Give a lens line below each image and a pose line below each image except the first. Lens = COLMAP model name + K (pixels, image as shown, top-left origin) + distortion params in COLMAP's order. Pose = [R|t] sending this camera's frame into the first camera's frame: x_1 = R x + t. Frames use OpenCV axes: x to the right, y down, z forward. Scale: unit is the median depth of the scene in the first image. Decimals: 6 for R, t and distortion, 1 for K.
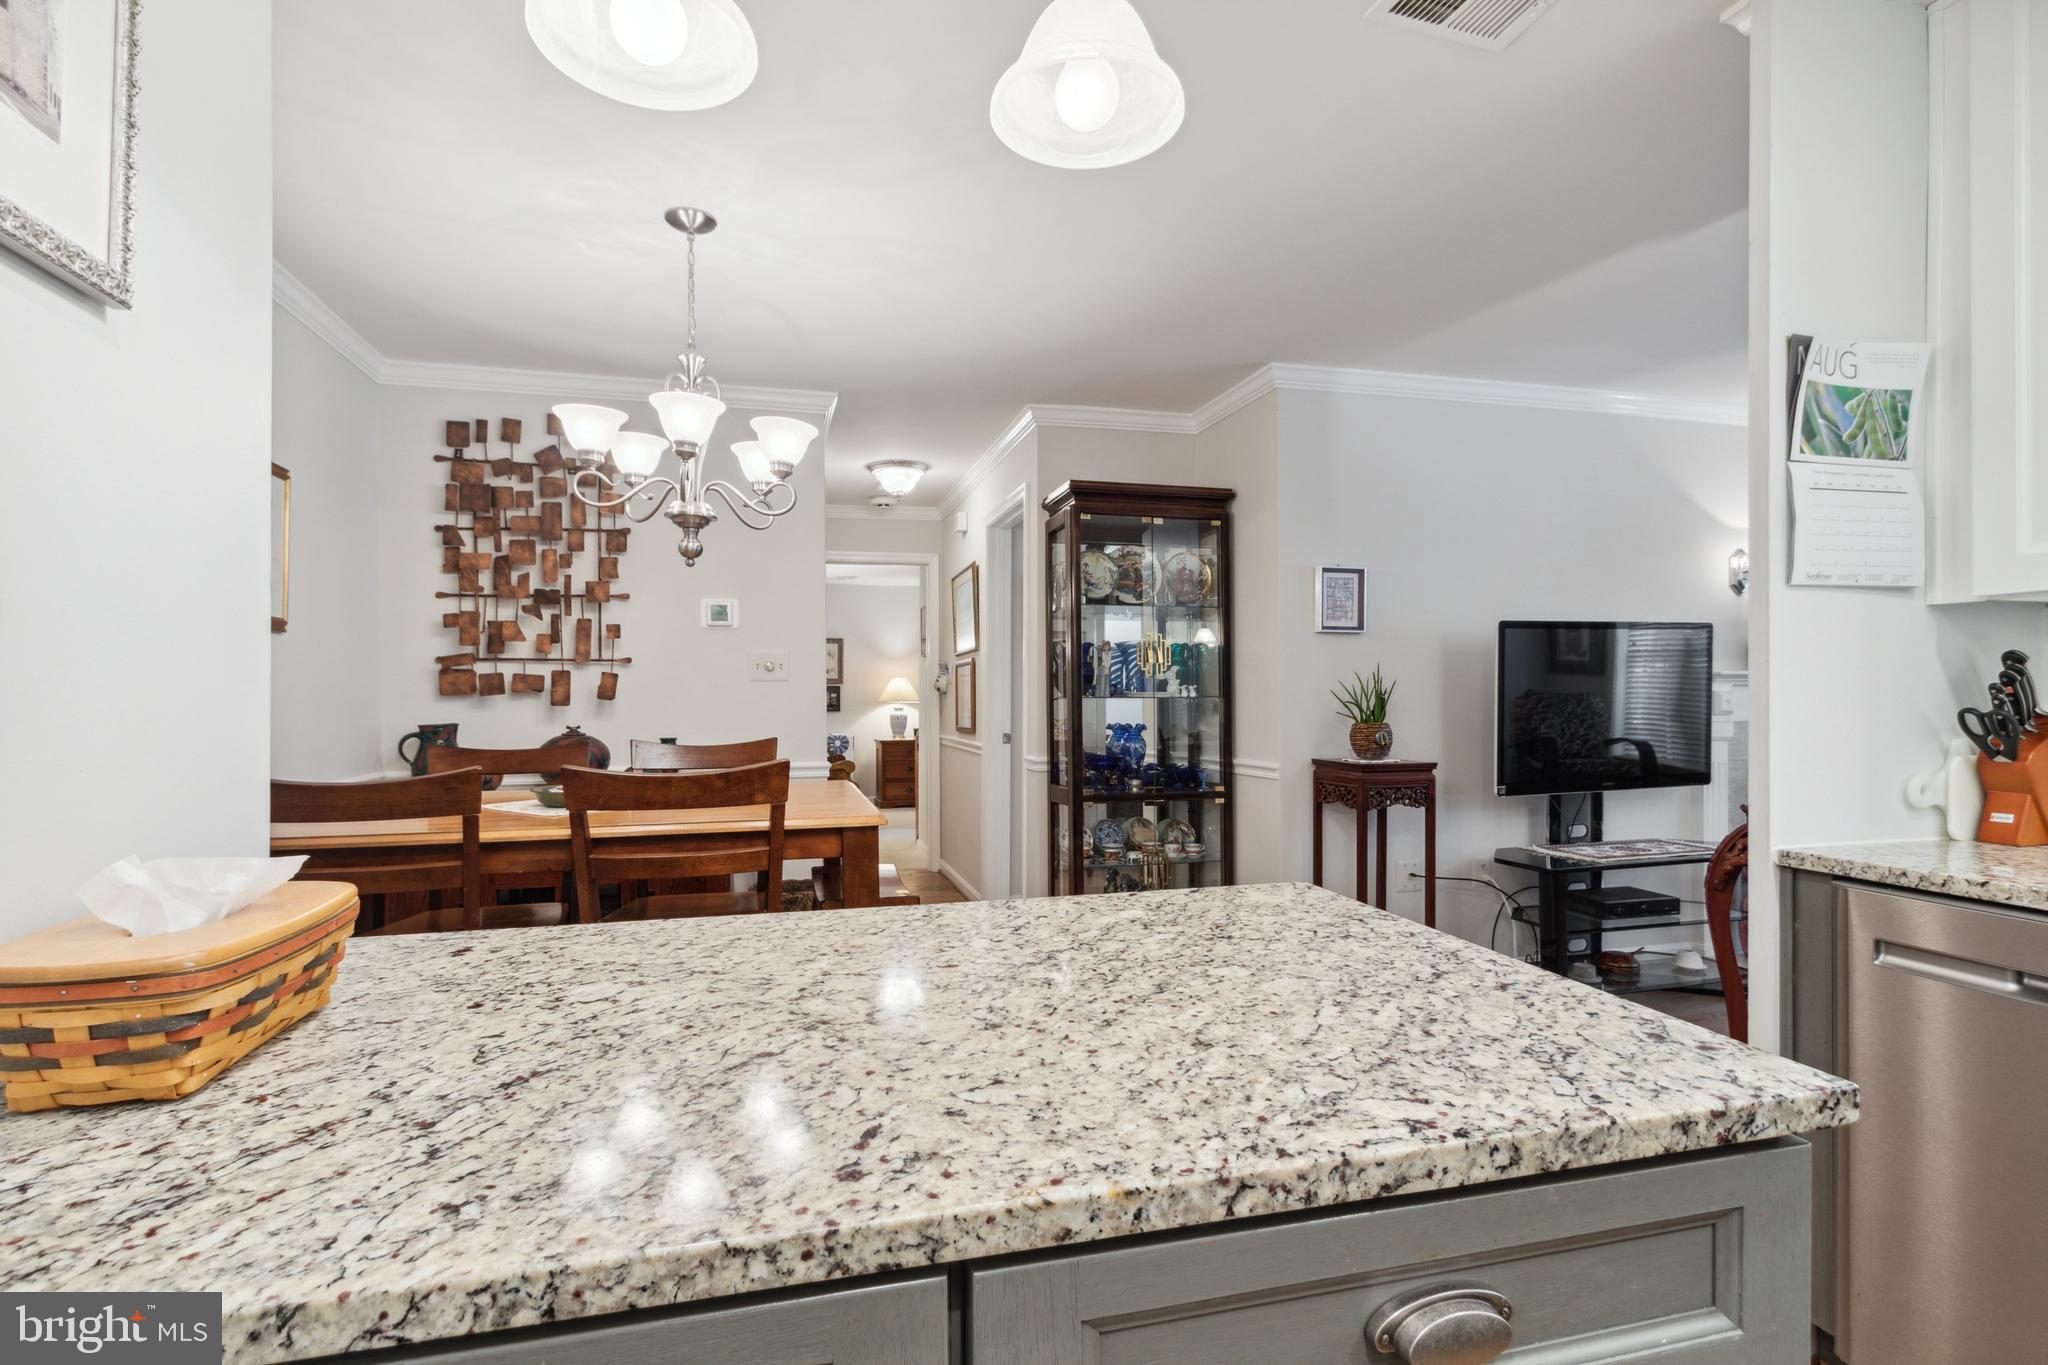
lens RADIAL K [[974.2, 0, 1014.1], [0, 974.2, 697.0], [0, 0, 1]] dist [0.000518, 0.000008]
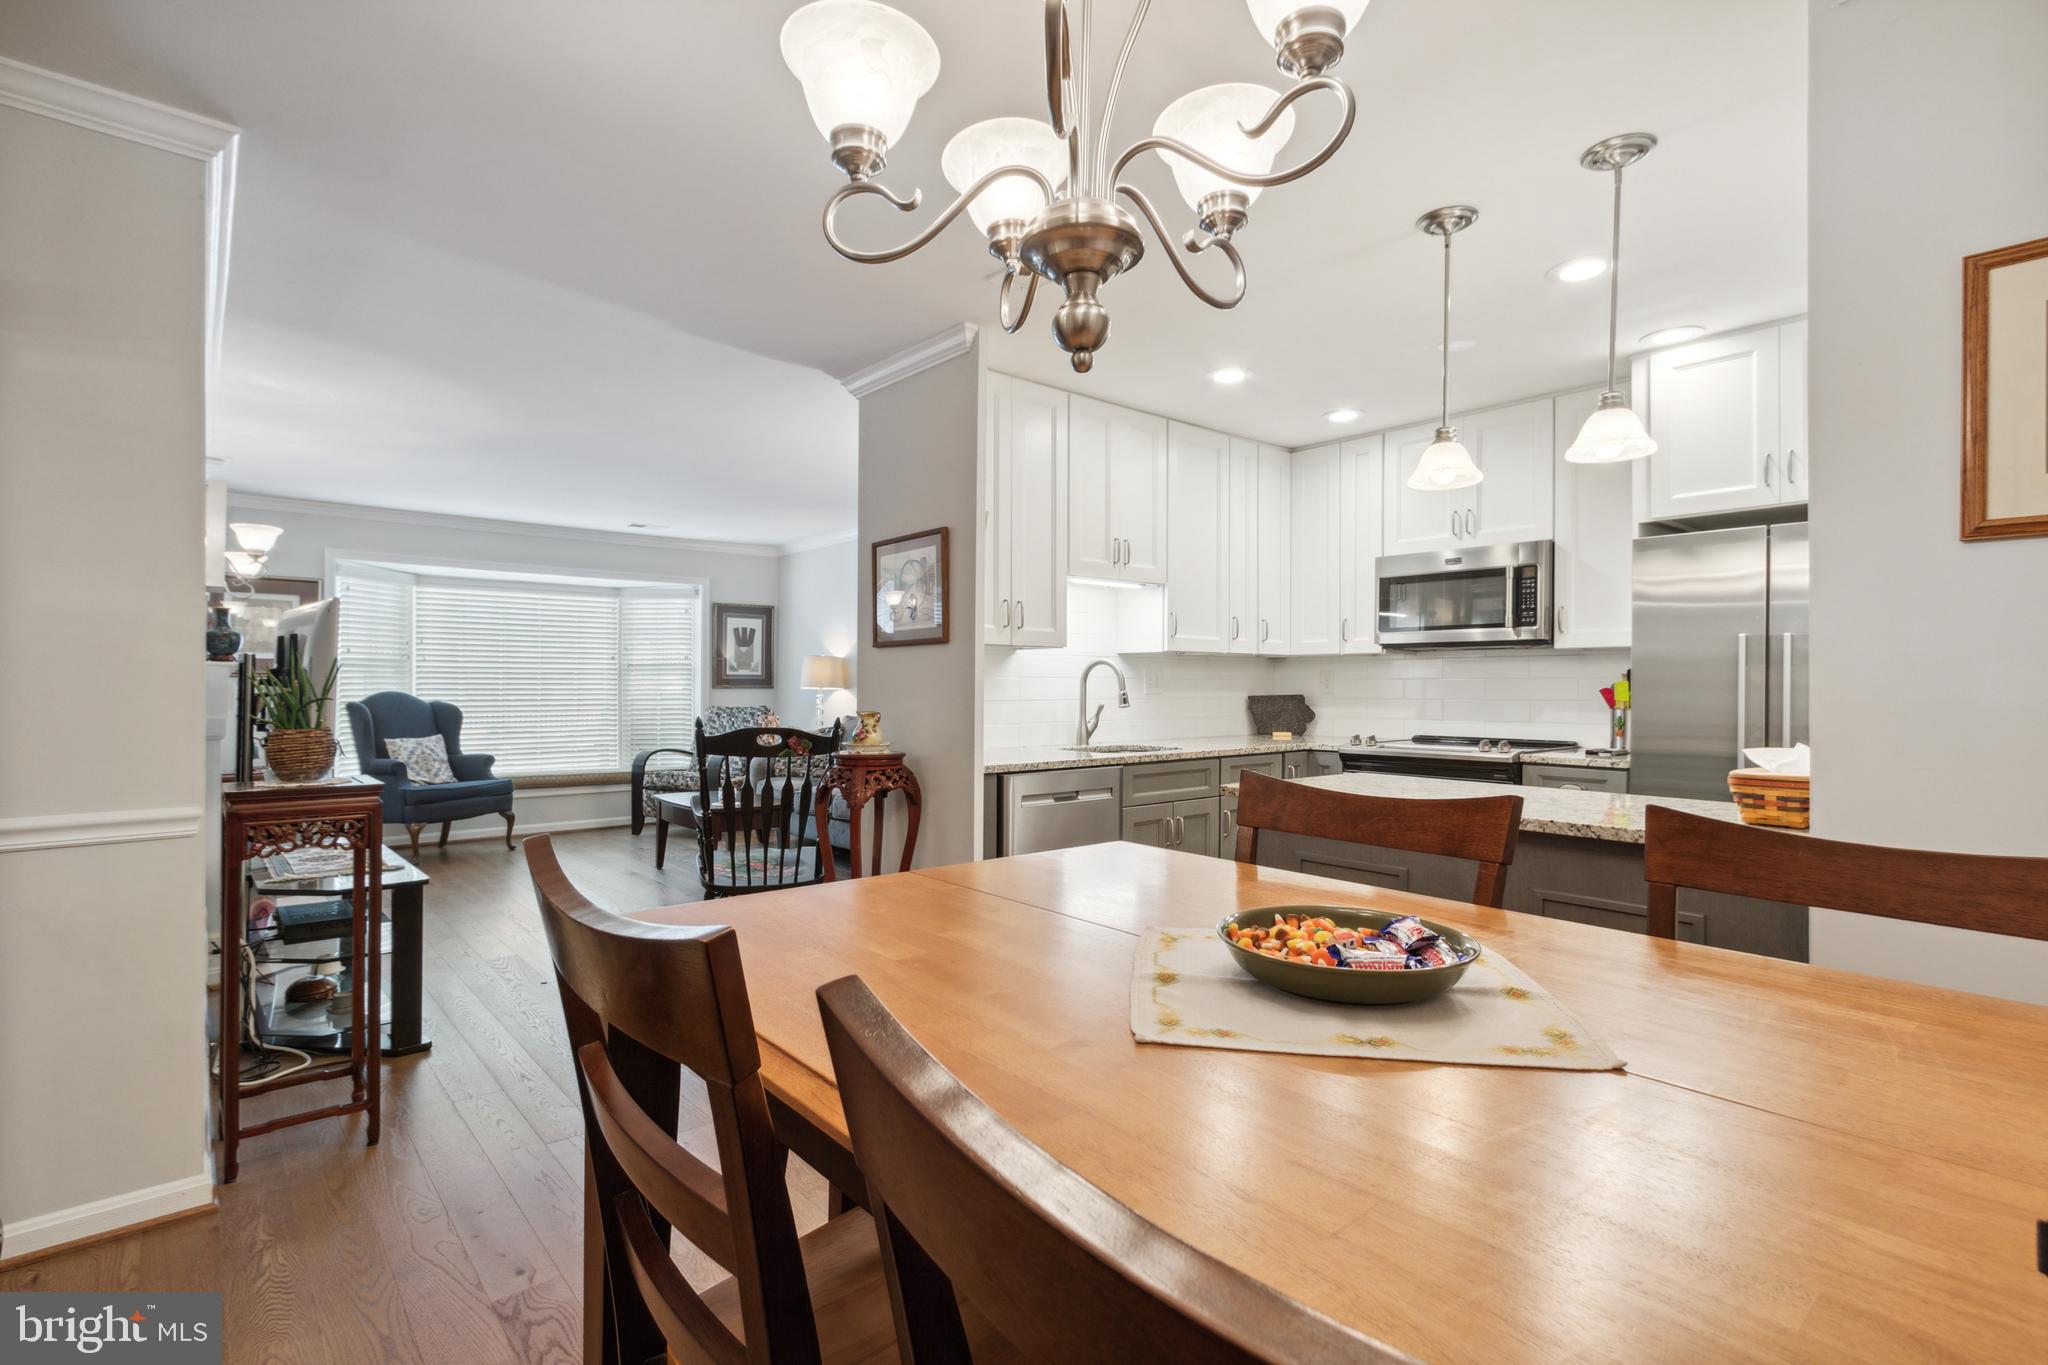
lens RADIAL K [[962.1, 0, 1024.8], [0, 962.1, 681.2], [0, 0, 1]] dist [0.006847, 0.000134]
pose [[-0.439663, 0.006256, 0.898141, -0.478276], [0.001703, 0.999980, -0.006131, -0.001790], [-0.898161, -0.001166, -0.439665, 0.839083]]
